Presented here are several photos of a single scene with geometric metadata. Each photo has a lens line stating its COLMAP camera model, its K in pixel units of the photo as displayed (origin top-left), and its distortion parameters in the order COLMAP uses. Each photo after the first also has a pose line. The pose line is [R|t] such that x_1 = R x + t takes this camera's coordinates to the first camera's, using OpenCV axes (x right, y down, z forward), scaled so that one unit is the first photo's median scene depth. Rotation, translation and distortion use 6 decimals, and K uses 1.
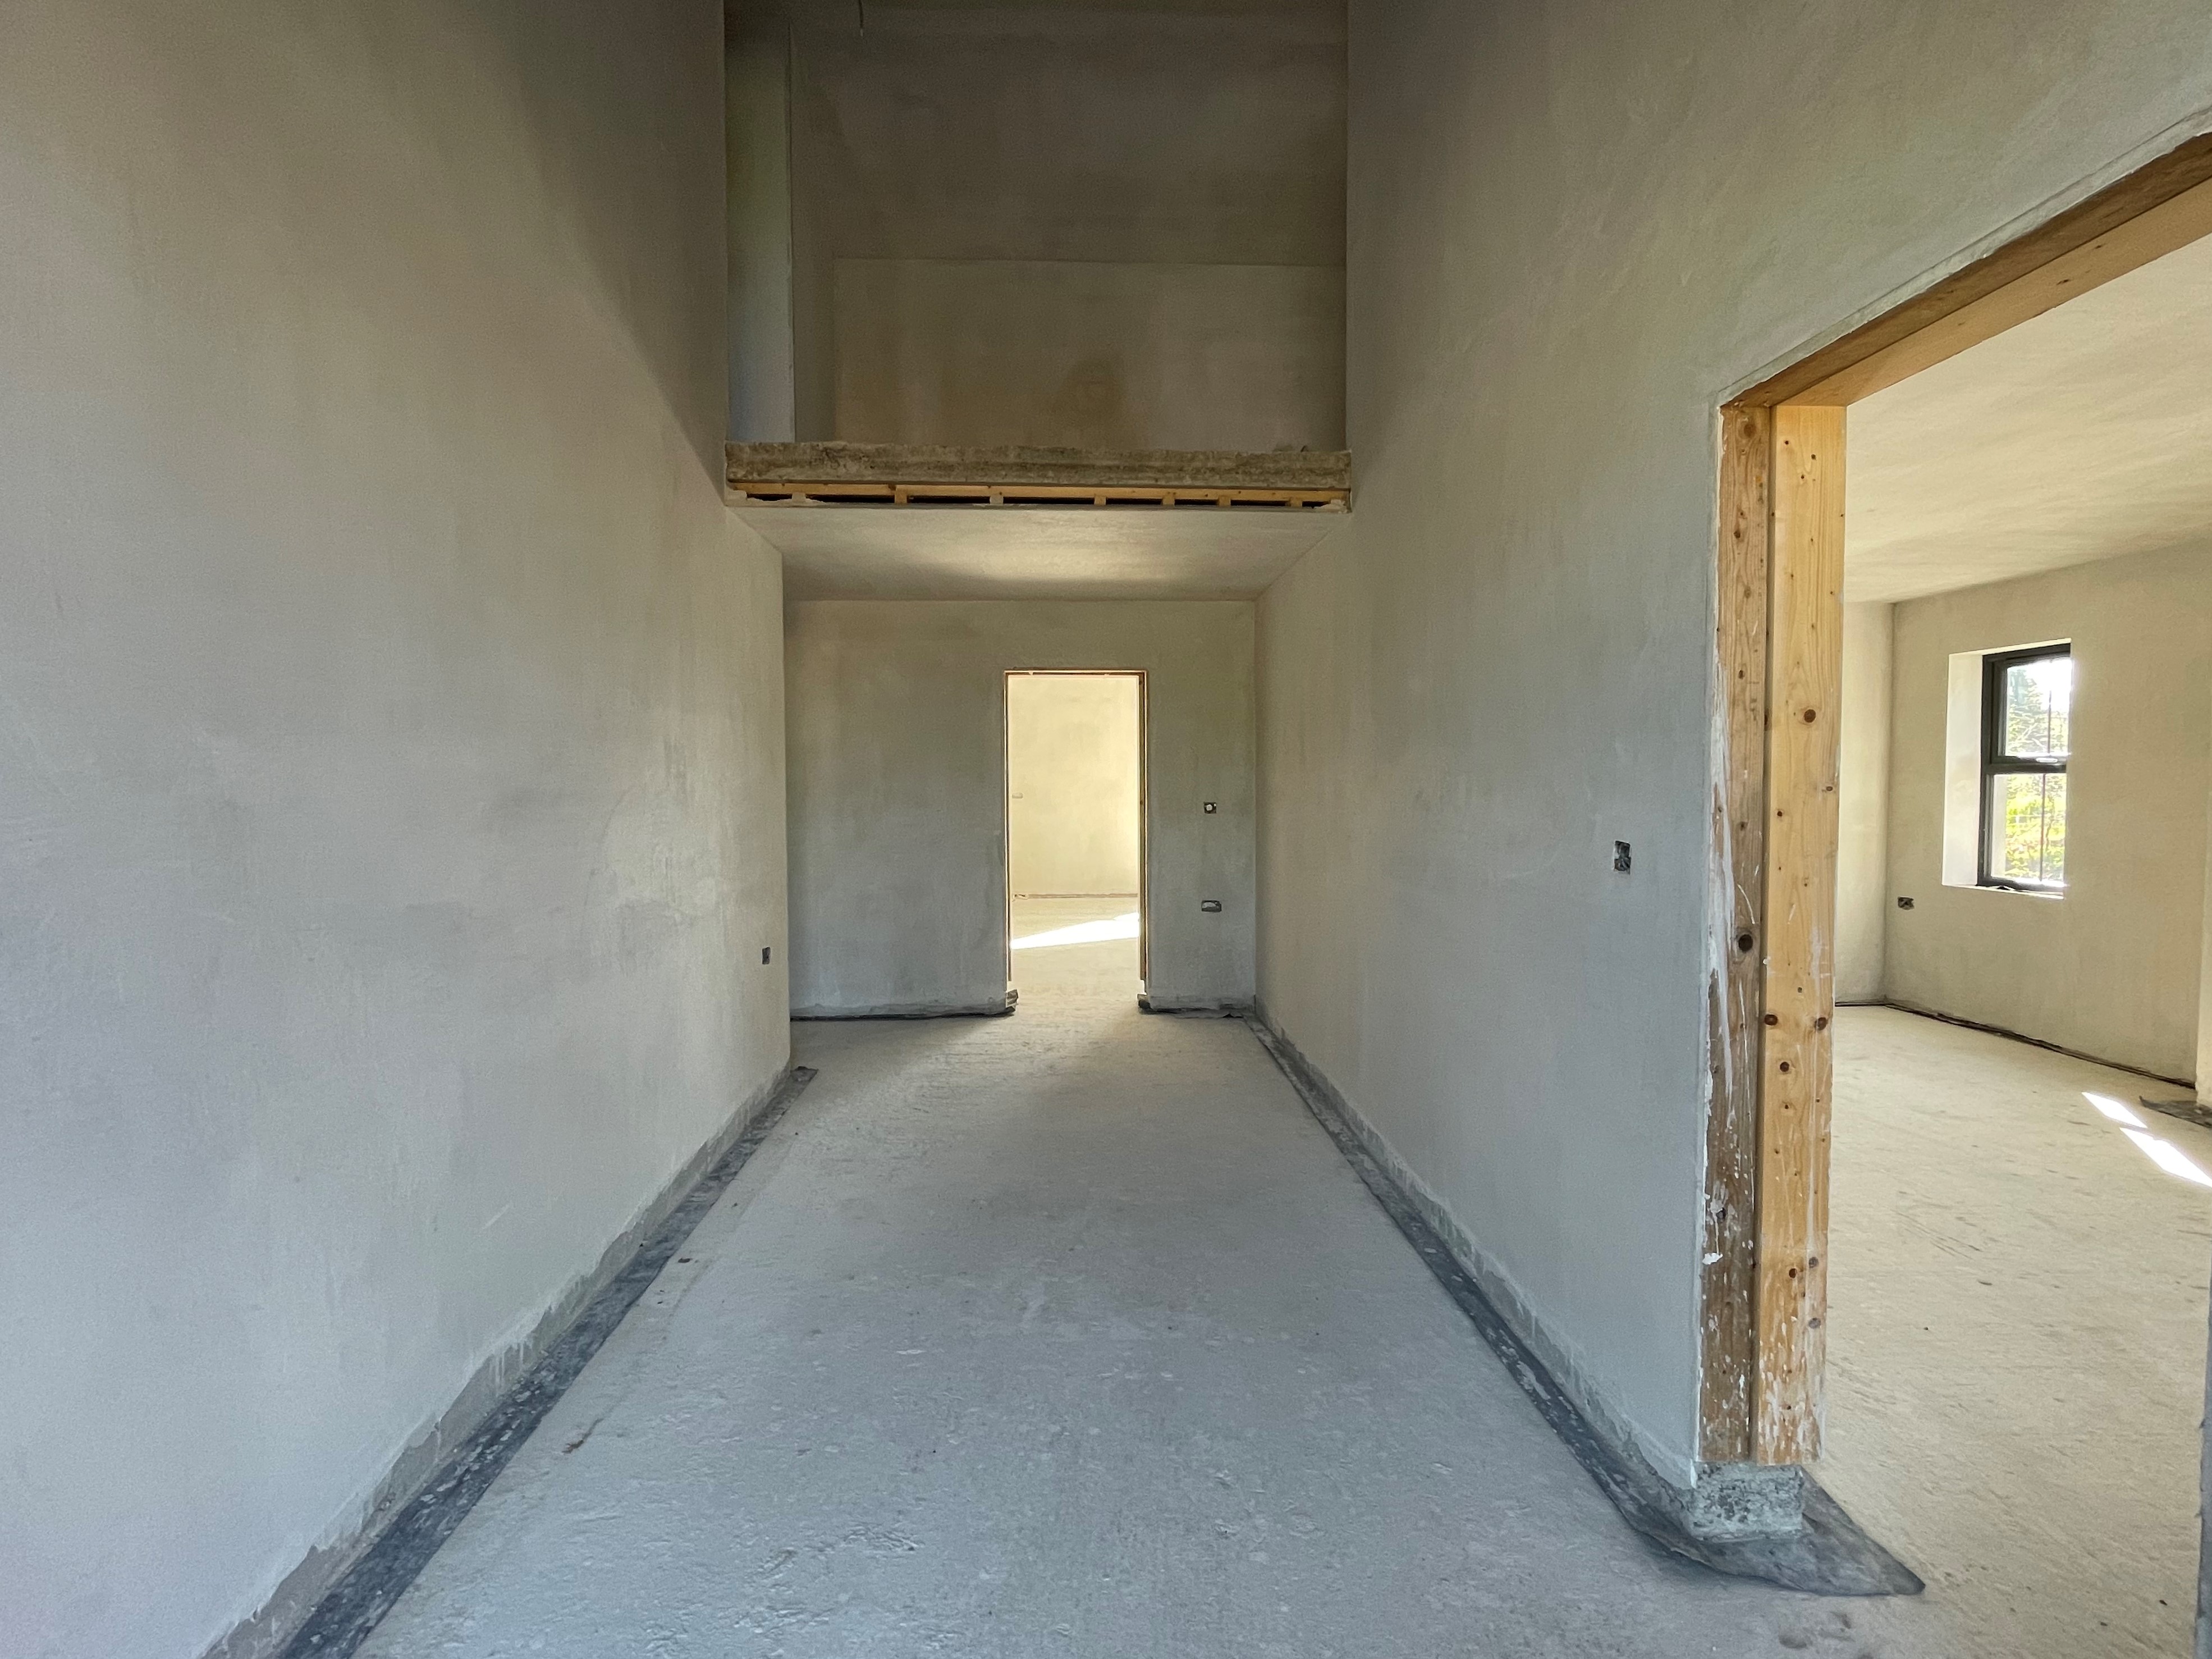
lens RADIAL K [[1016.8, 0, 1106.0], [0, 1016.8, 829.5], [0, 0, 1]] dist [0.003003, -0.006838]
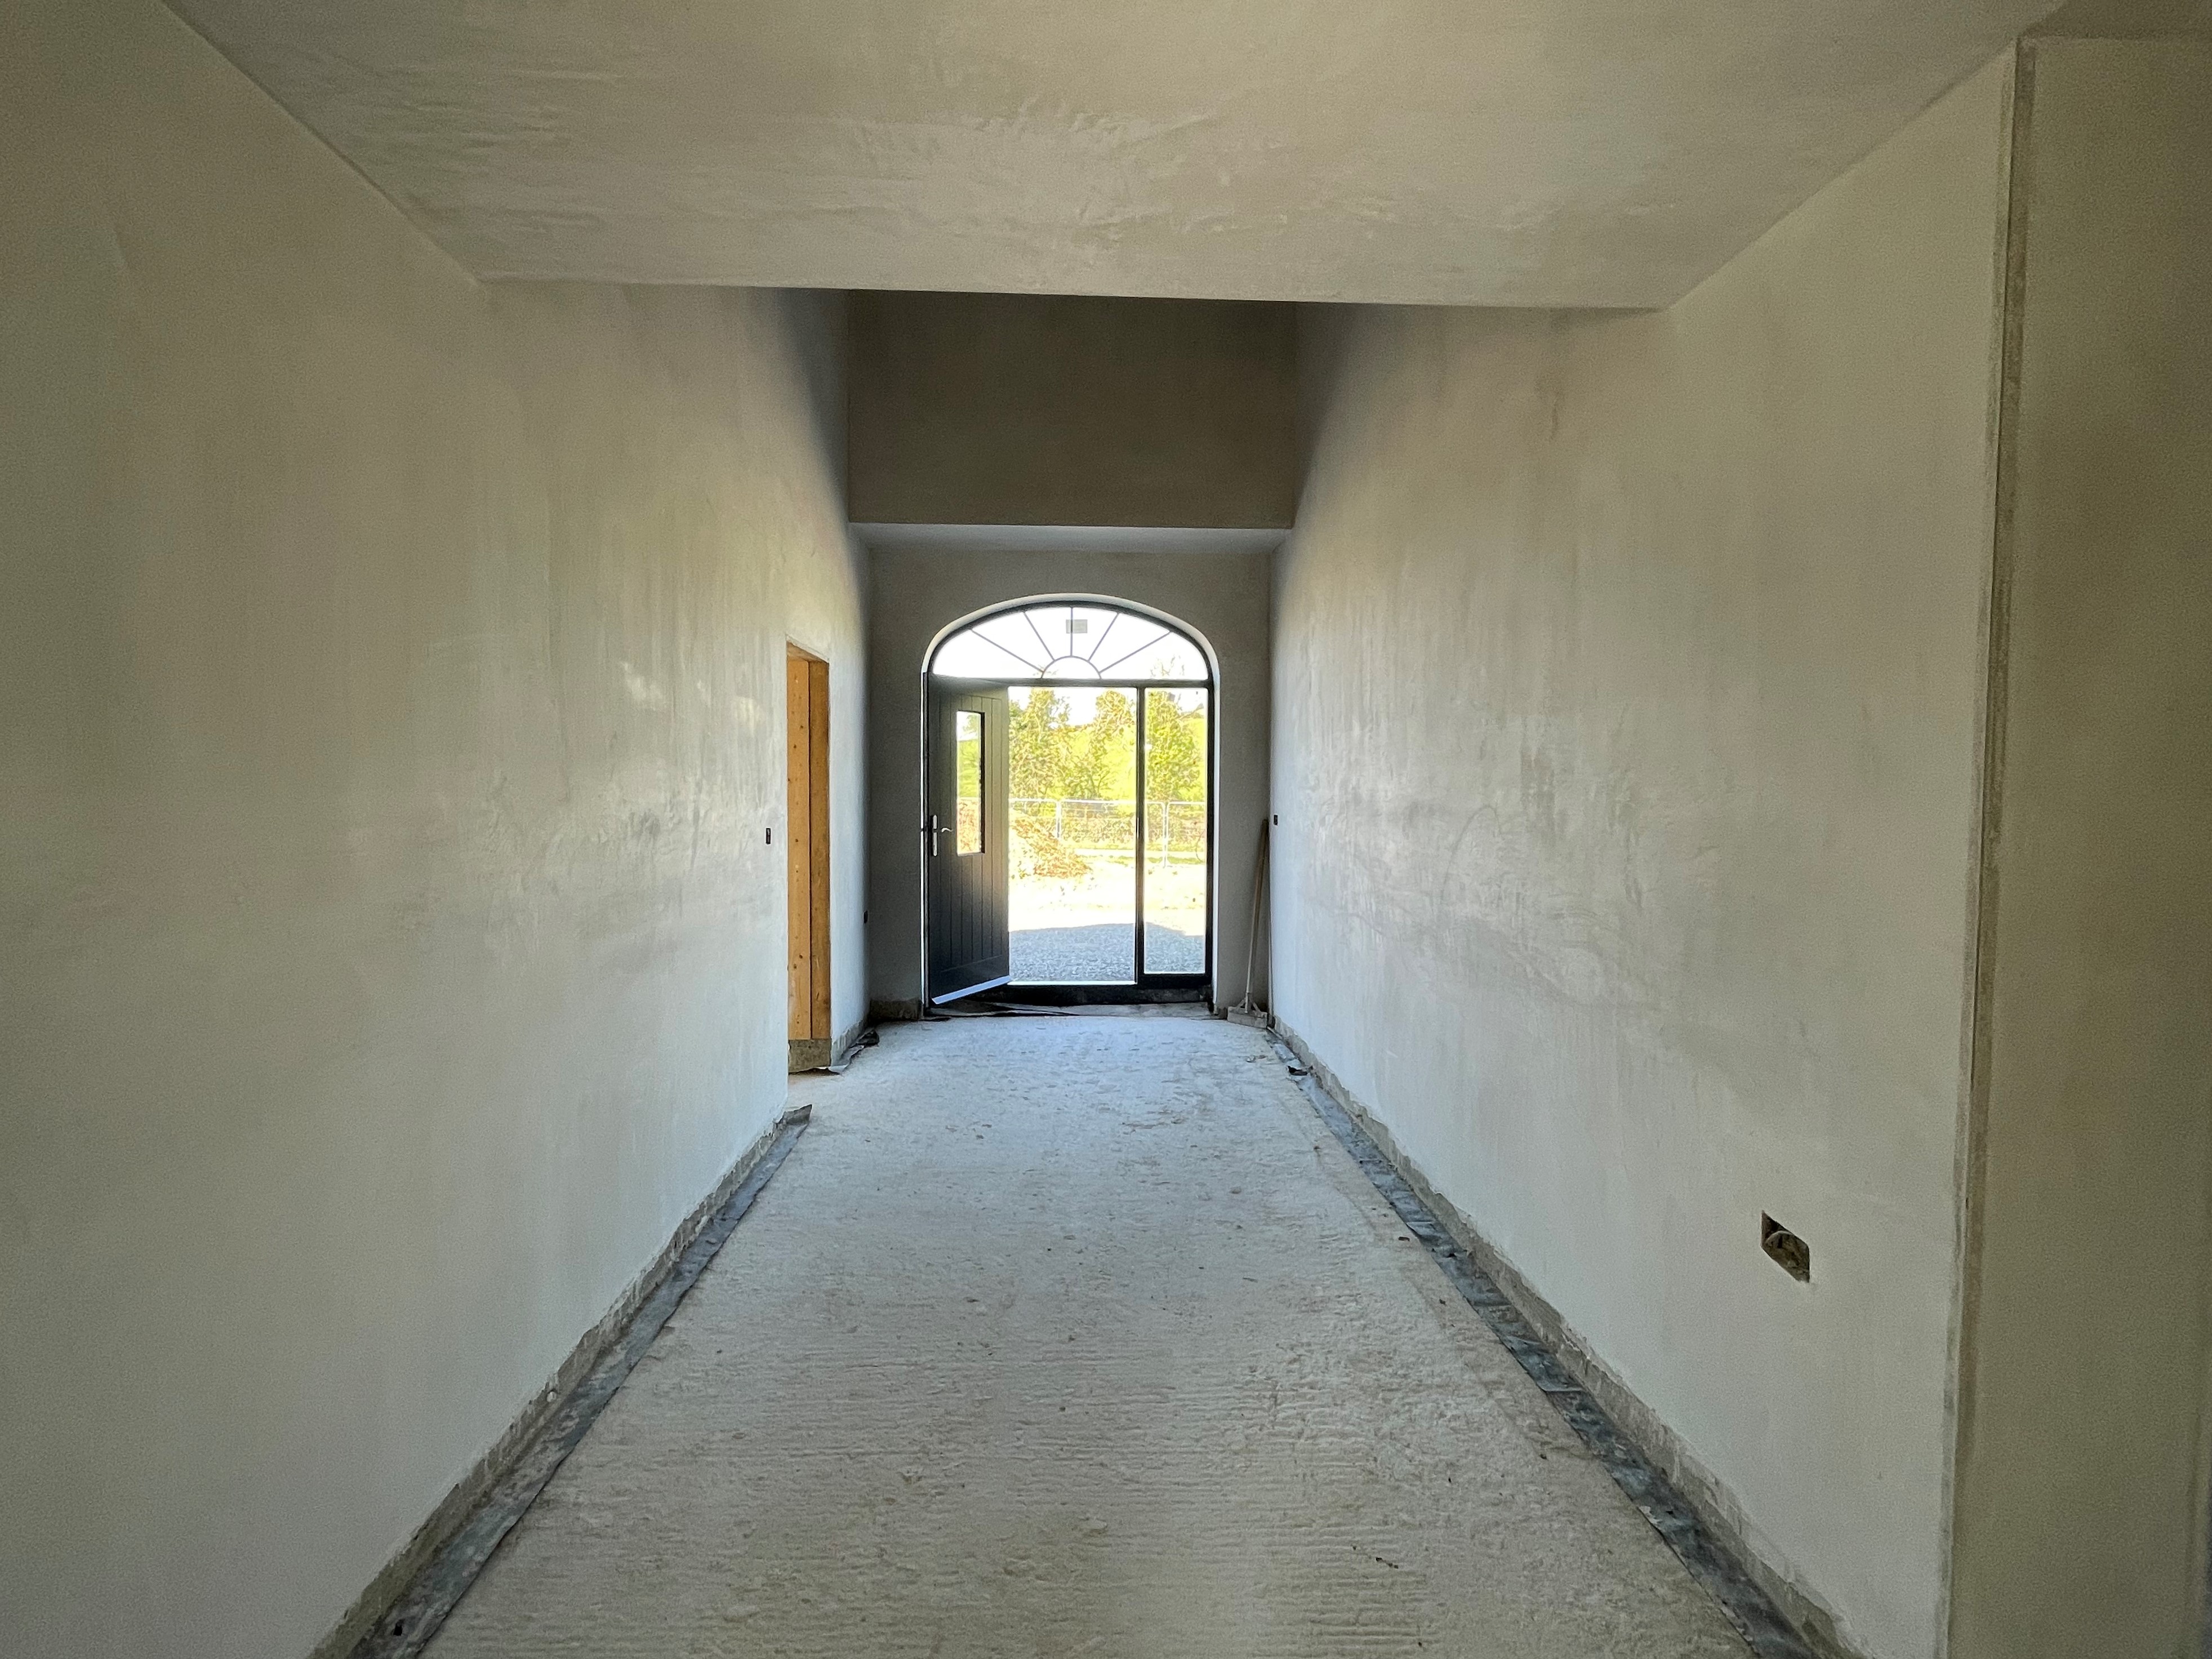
lens RADIAL K [[1016.7, 0, 1106.0], [0, 1016.7, 829.5], [0, 0, 1]] dist [0.003003, -0.006838]
pose [[-0.999995, 0.003021, -0.001238, -0.079864], [0.002891, 0.995562, 0.094062, -0.098351], [0.001517, 0.094058, -0.995566, 1.709886]]
